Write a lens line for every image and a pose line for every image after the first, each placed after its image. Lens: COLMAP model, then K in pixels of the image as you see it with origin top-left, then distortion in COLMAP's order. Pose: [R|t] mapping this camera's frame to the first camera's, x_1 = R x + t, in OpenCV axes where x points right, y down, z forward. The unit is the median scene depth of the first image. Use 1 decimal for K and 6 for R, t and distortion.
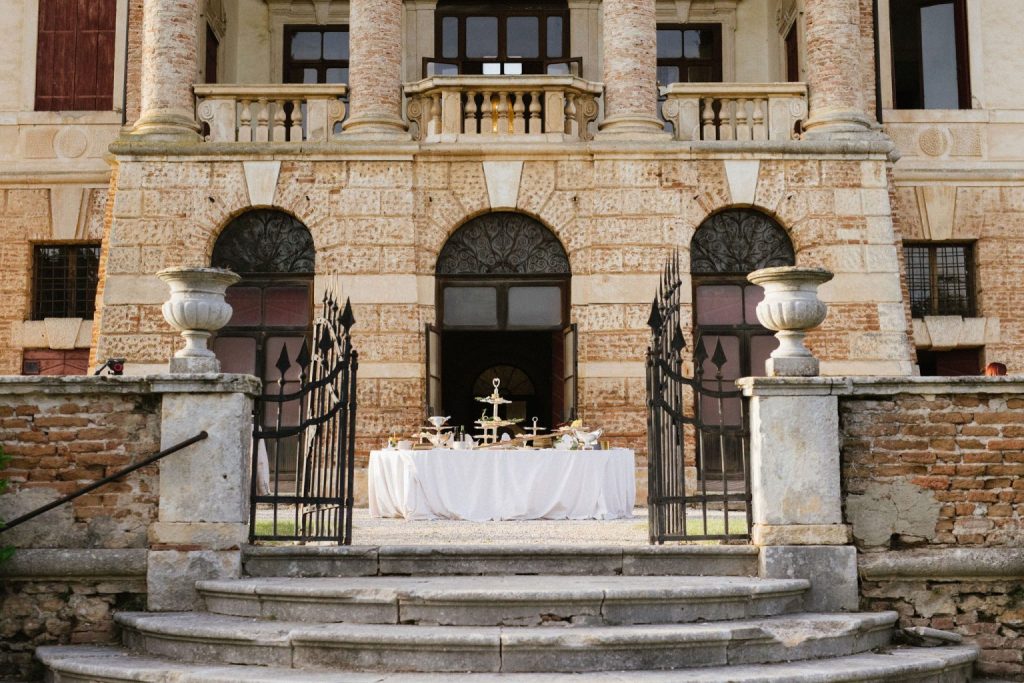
lens RADIAL K [[1241.7, 0, 458.3], [0, 1241.7, 340.9], [0, 0, 1]] dist [0.002588, -0.016625]
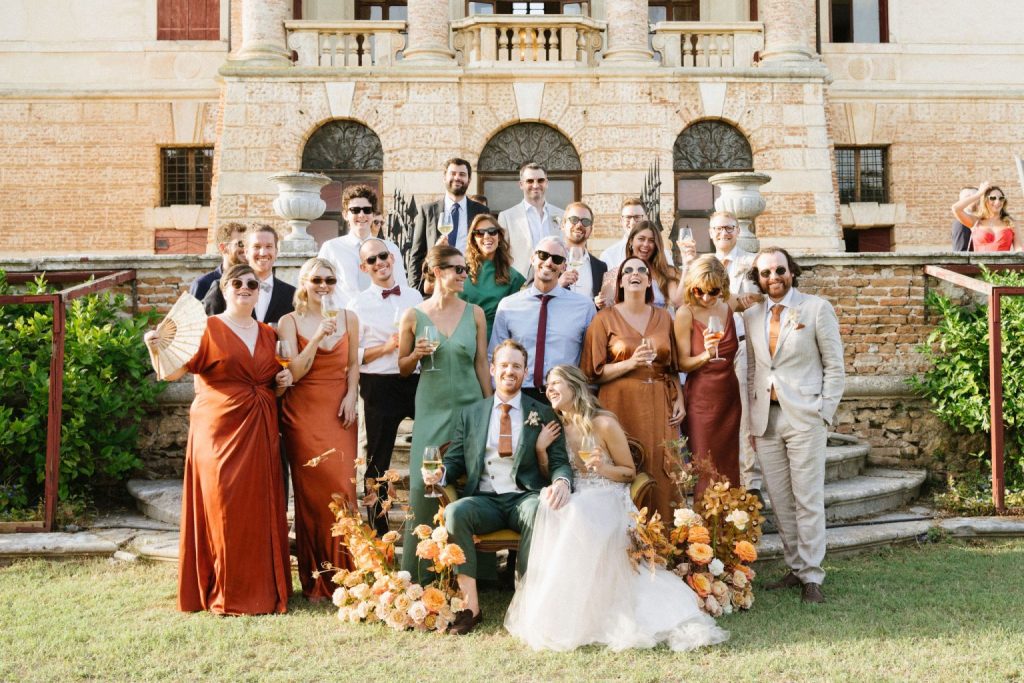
lens RADIAL K [[1241.7, 0, 458.3], [0, 1241.7, 340.9], [0, 0, 1]] dist [0.002588, -0.016625]
pose [[0.999529, -0.008453, -0.029518, -0.001438], [0.012151, 0.991770, 0.127457, -0.045588], [0.028197, -0.127755, 0.991405, -0.321117]]
